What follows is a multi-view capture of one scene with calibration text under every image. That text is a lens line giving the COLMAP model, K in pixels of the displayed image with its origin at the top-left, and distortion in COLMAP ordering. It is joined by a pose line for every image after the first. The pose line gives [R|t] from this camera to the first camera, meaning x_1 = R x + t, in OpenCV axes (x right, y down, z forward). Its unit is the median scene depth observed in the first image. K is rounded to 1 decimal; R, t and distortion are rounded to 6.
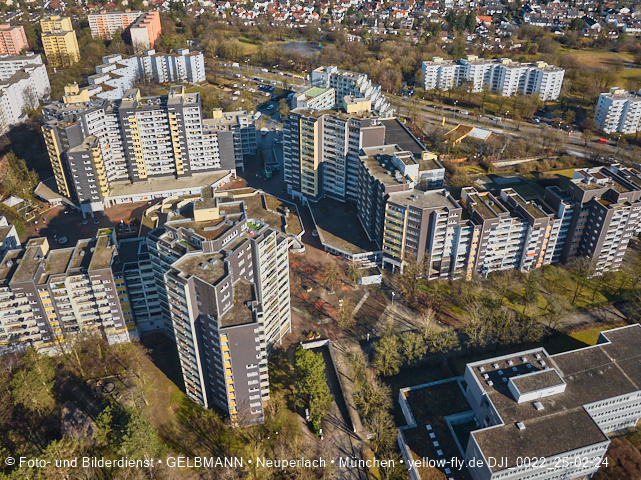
lens RADIAL K [[463.2, 0, 320.7], [0, 463.2, 128.0], [0, 0, 1]] dist [-0.036350, 0.006741]
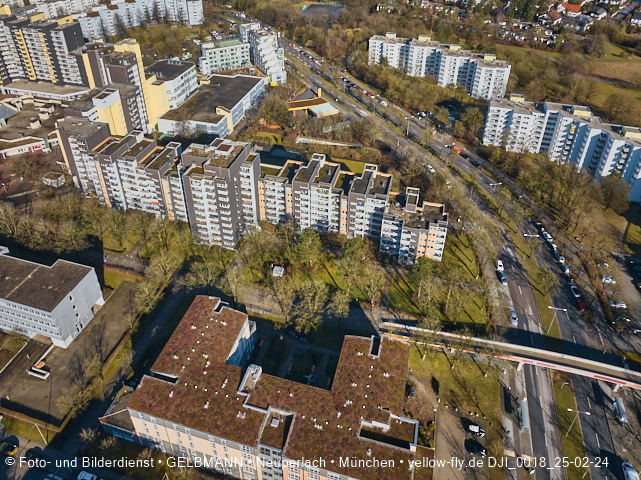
lens RADIAL K [[463.2, 0, 325.9], [0, 463.2, 124.3], [0, 0, 1]] dist [-0.036350, 0.006741]
pose [[0.886821, 0.224742, -0.403781, 0.944013], [-0.199950, 0.974359, 0.103175, -0.072648], [0.416616, -0.010762, 0.909019, 0.152415]]
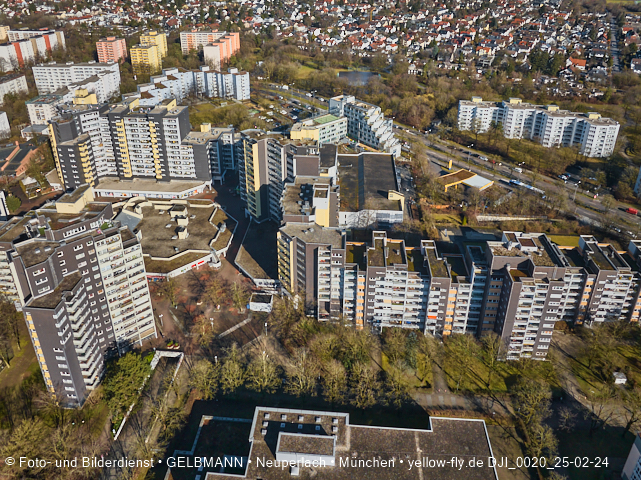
lens RADIAL K [[463.2, 0, 322.3], [0, 463.2, 125.5], [0, 0, 1]] dist [-0.036350, 0.006741]
pose [[0.957530, 0.107808, -0.267422, 0.355215], [-0.125184, 0.990935, -0.048752, -0.019670], [0.259742, 0.080158, 0.962345, 0.039924]]
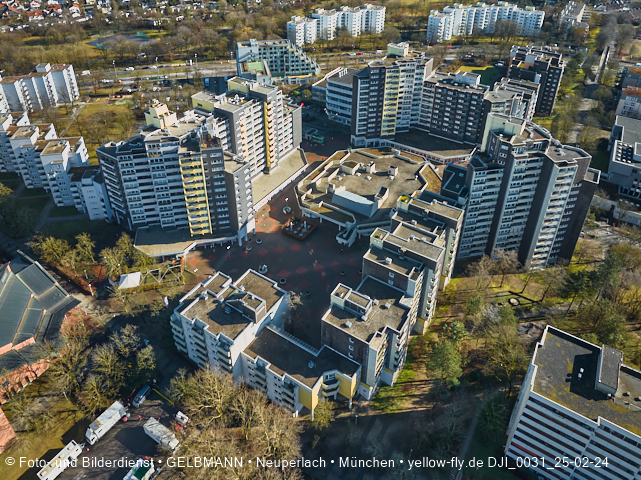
lens RADIAL K [[463.2, 0, 318.4], [0, 463.2, 128.8], [0, 0, 1]] dist [-0.036350, 0.006741]
pose [[0.716207, -0.322535, 0.618885, -0.819350], [0.288554, 0.944304, 0.158198, -0.098685], [-0.635440, 0.065279, 0.769386, 0.213011]]
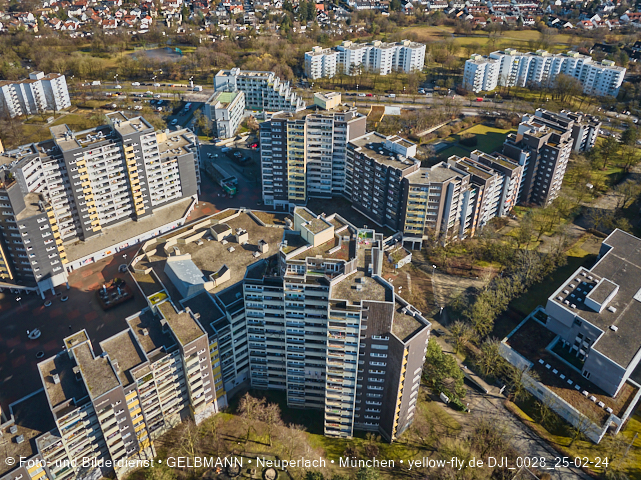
lens RADIAL K [[463.2, 0, 320.1], [0, 463.2, 129.2], [0, 0, 1]] dist [-0.036350, 0.006741]
pose [[0.896008, -0.182755, 0.404686, -0.331798], [0.177468, 0.982809, 0.050904, -0.040059], [-0.407032, 0.026208, 0.913038, 0.088487]]
